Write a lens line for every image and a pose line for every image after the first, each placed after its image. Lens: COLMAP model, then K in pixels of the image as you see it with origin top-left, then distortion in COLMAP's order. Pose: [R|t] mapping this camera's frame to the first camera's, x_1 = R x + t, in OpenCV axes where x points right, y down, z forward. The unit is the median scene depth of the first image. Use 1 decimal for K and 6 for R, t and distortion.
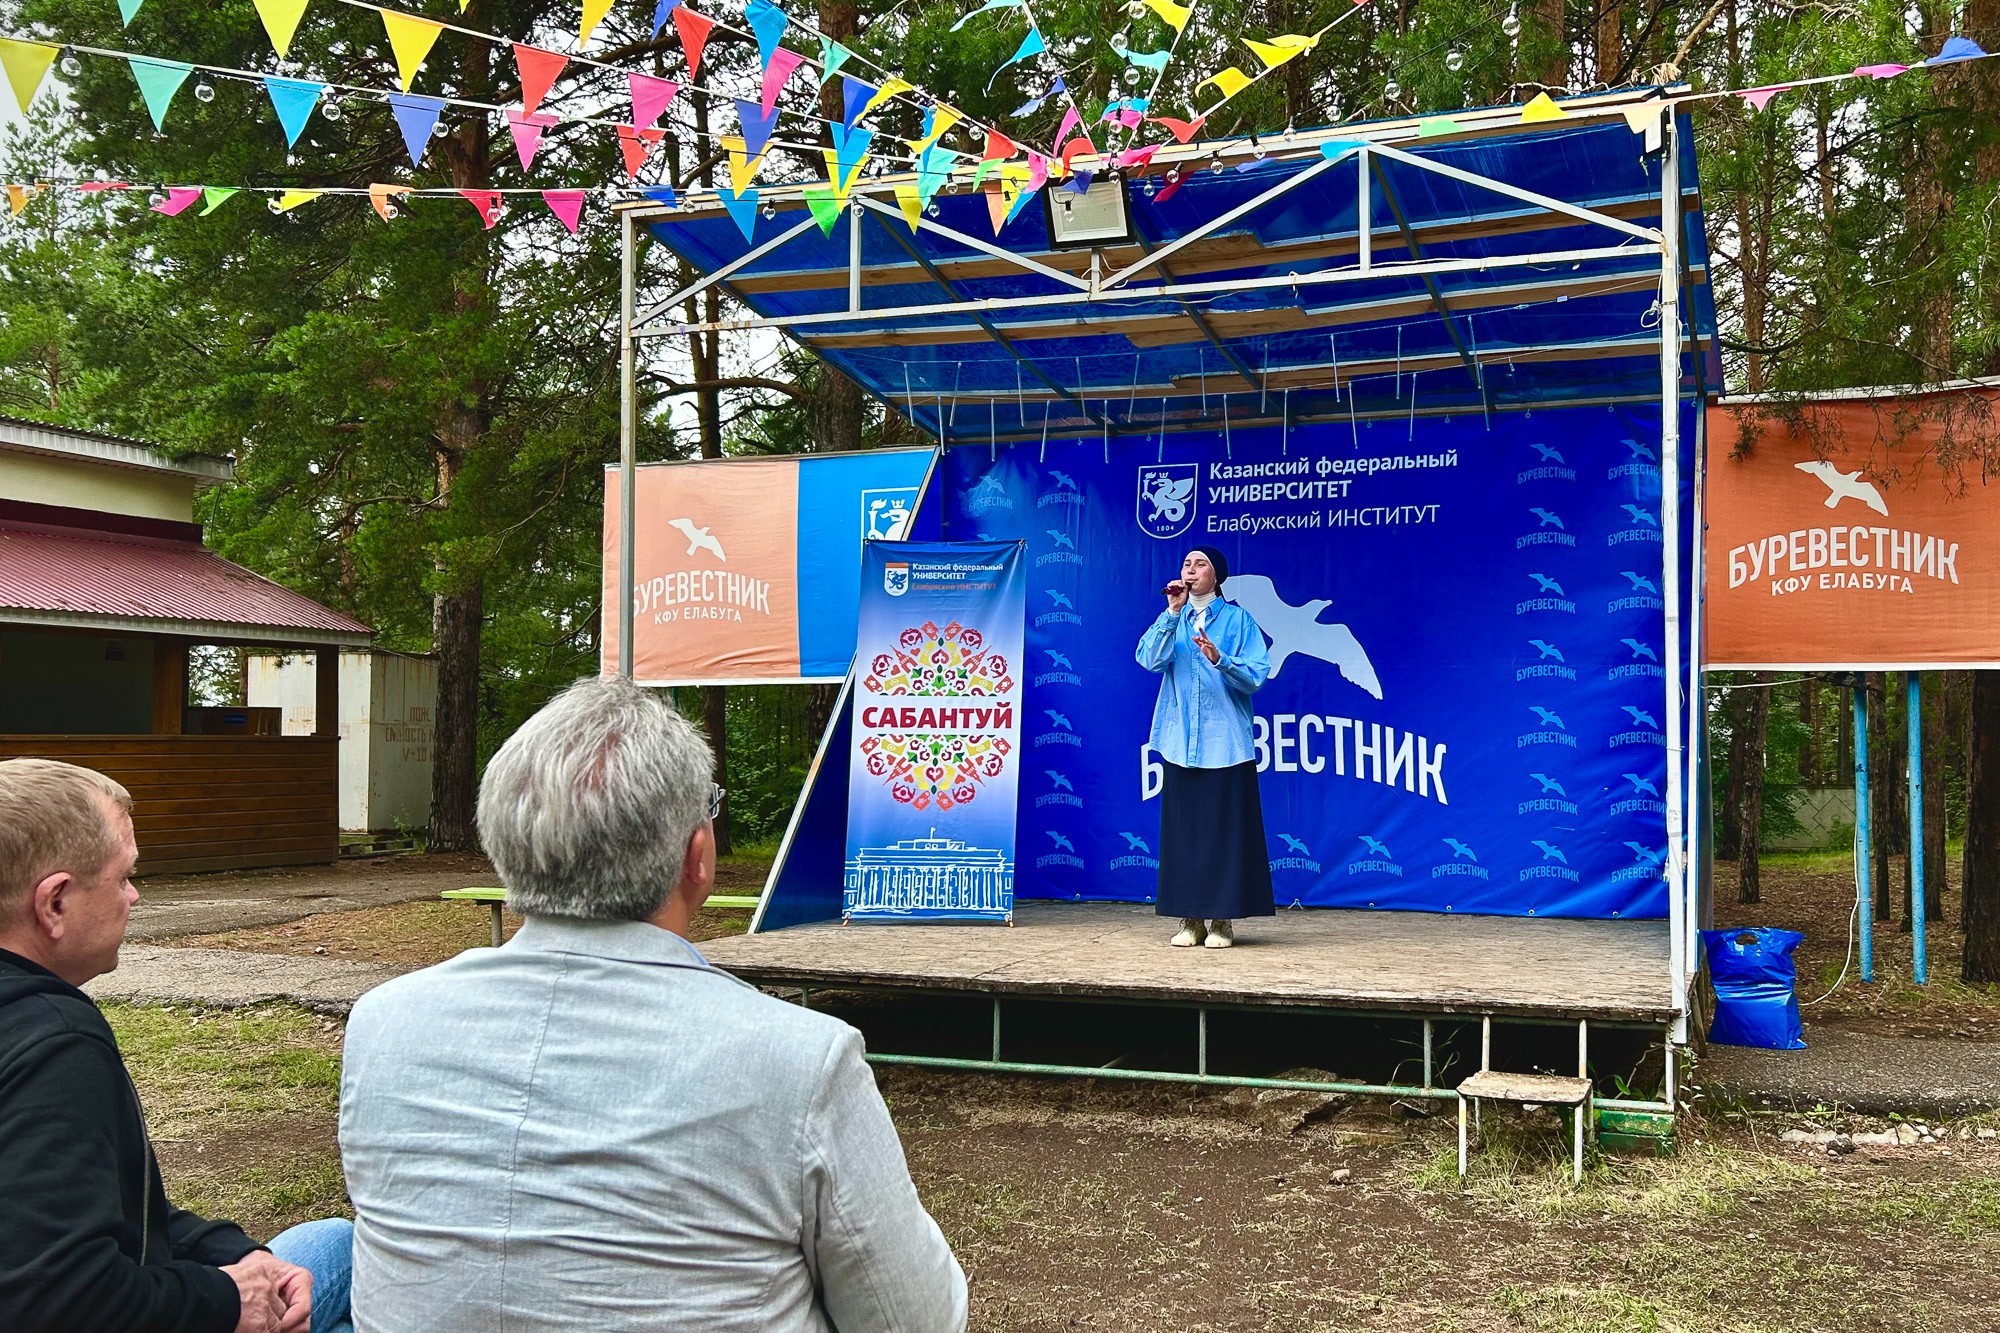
lens RADIAL K [[1790.6, 0, 1145.6], [0, 1790.6, 680.0], [0, 0, 1]] dist [0.273528, -0.001941]
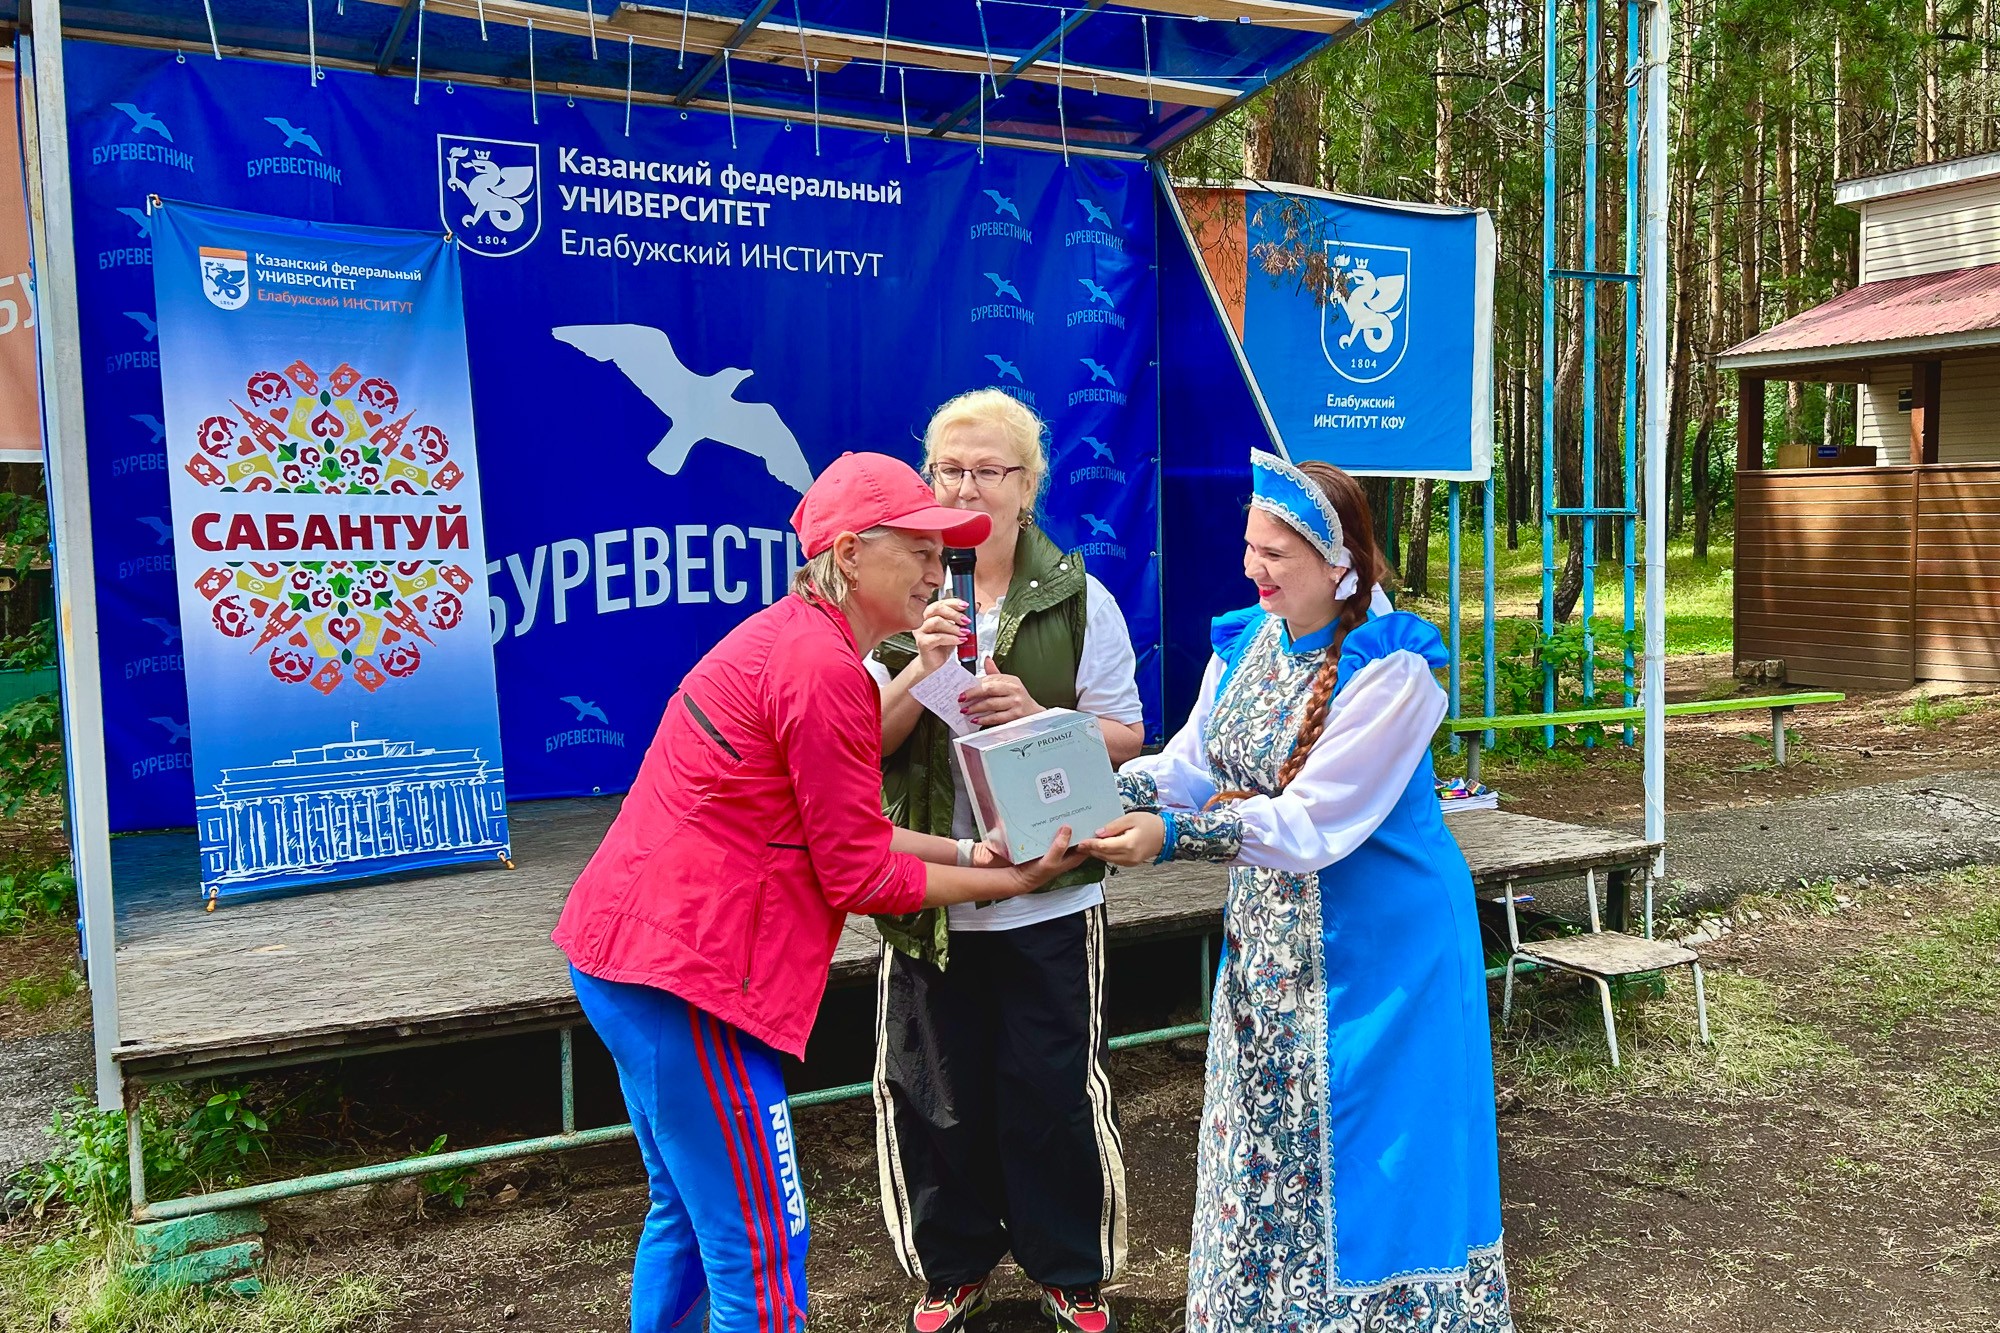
lens RADIAL K [[1812.1, 0, 1203.7], [0, 1812.1, 684.0], [0, 0, 1]] dist [0.025404, -0.002522]
pose [[0.643588, -0.072787, 0.761903, -0.383307], [-0.007251, 0.994843, 0.101166, 0.008406], [-0.765338, -0.070633, 0.639741, 0.411000]]
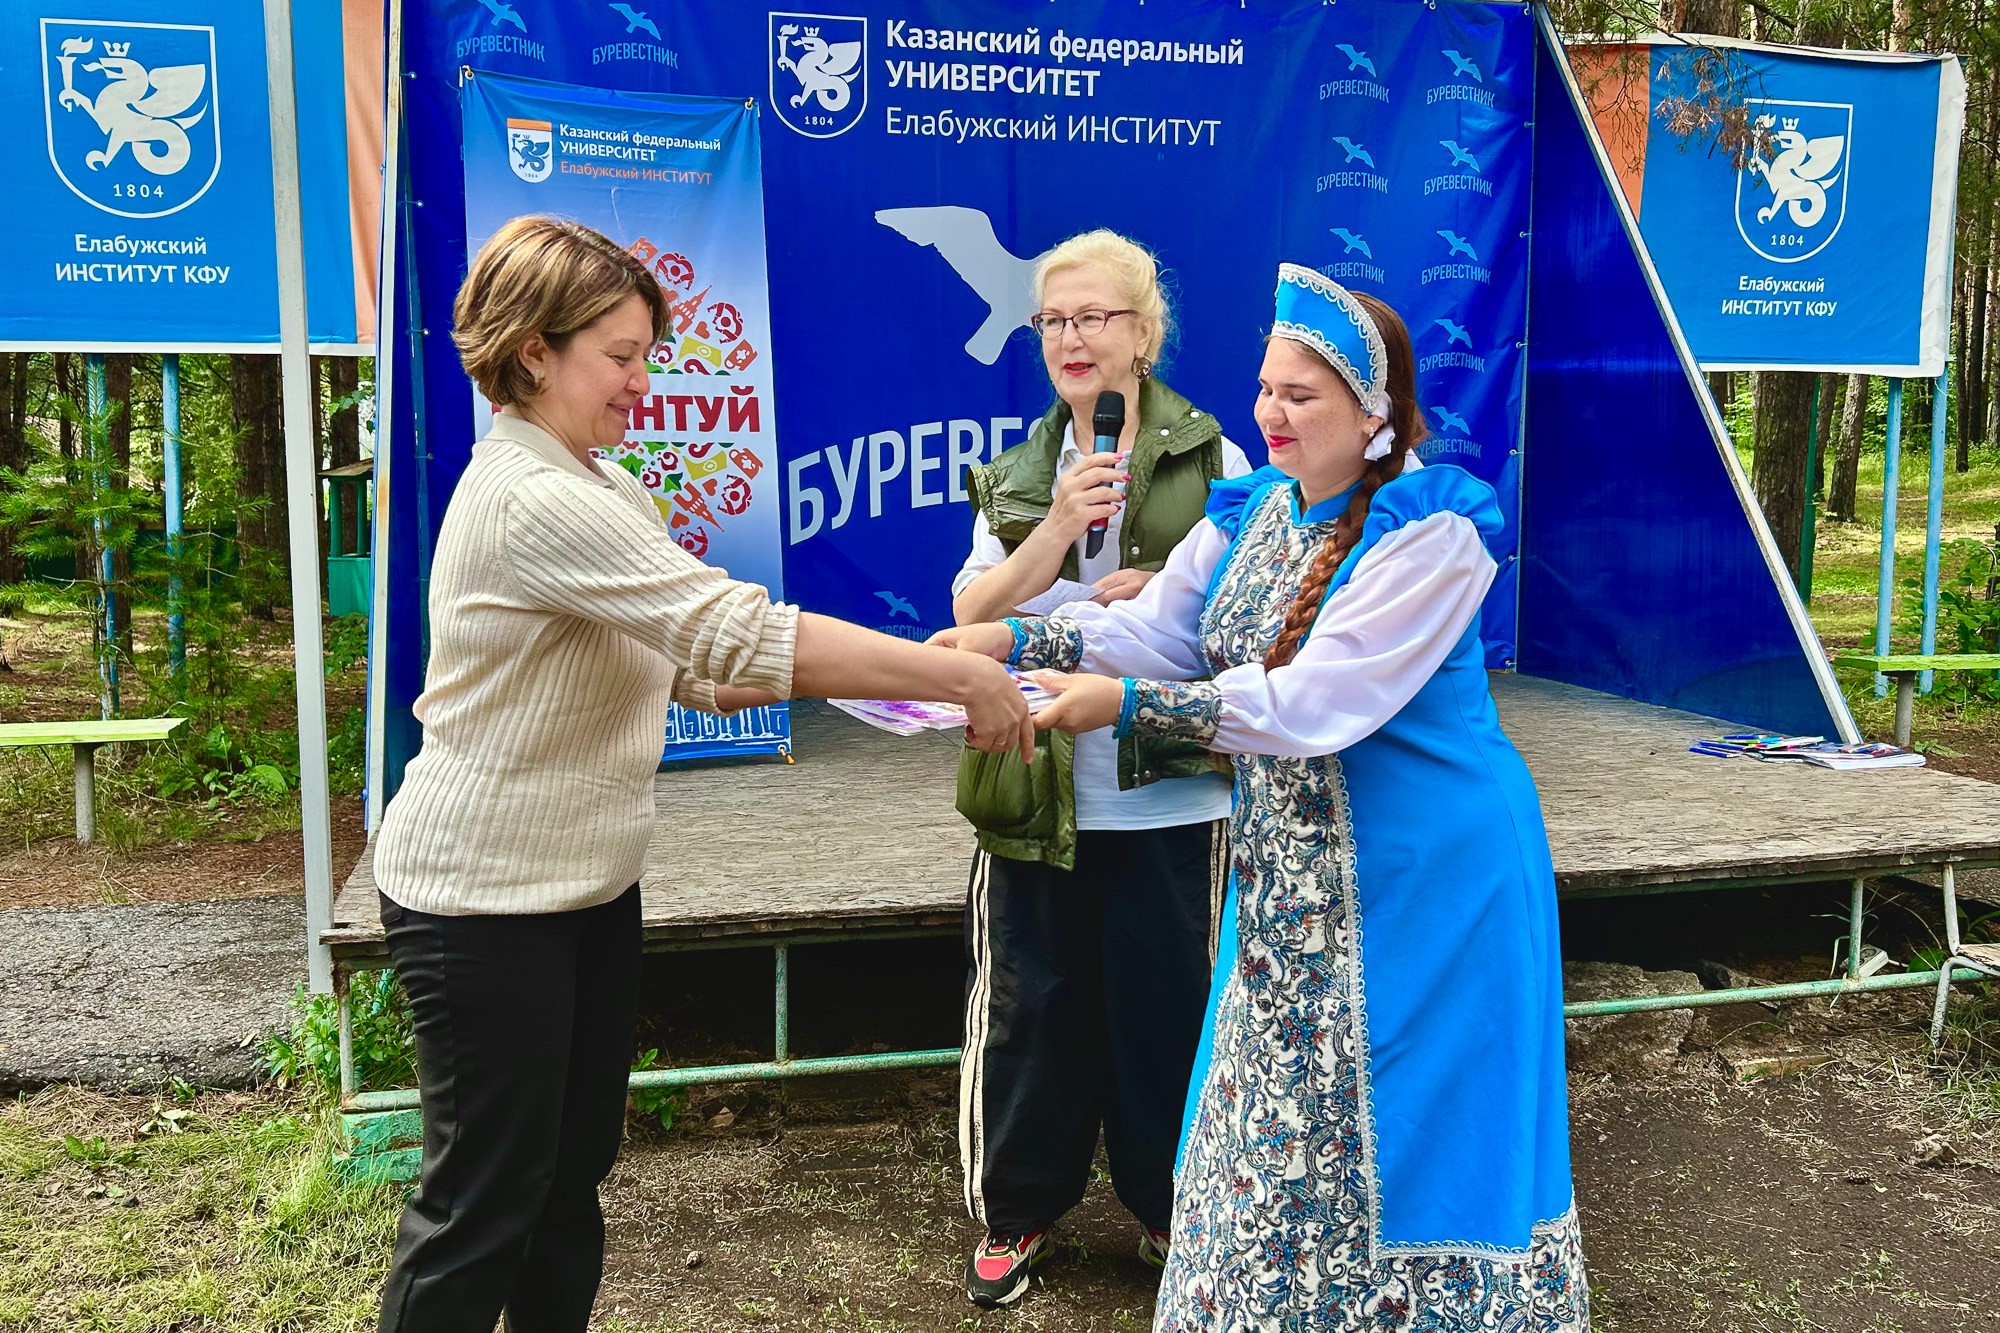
lens RADIAL K [[1744.7, 0, 1009.6], [0, 1744.7, 663.2], [0, 0, 1]] dist [0.109531, -0.204778]
pose [[0.852191, -0.064208, 0.519276, -0.303967], [-0.010084, 0.990242, 0.138993, 0.021433], [-0.523133, -0.123685, 0.843228, 0.462809]]
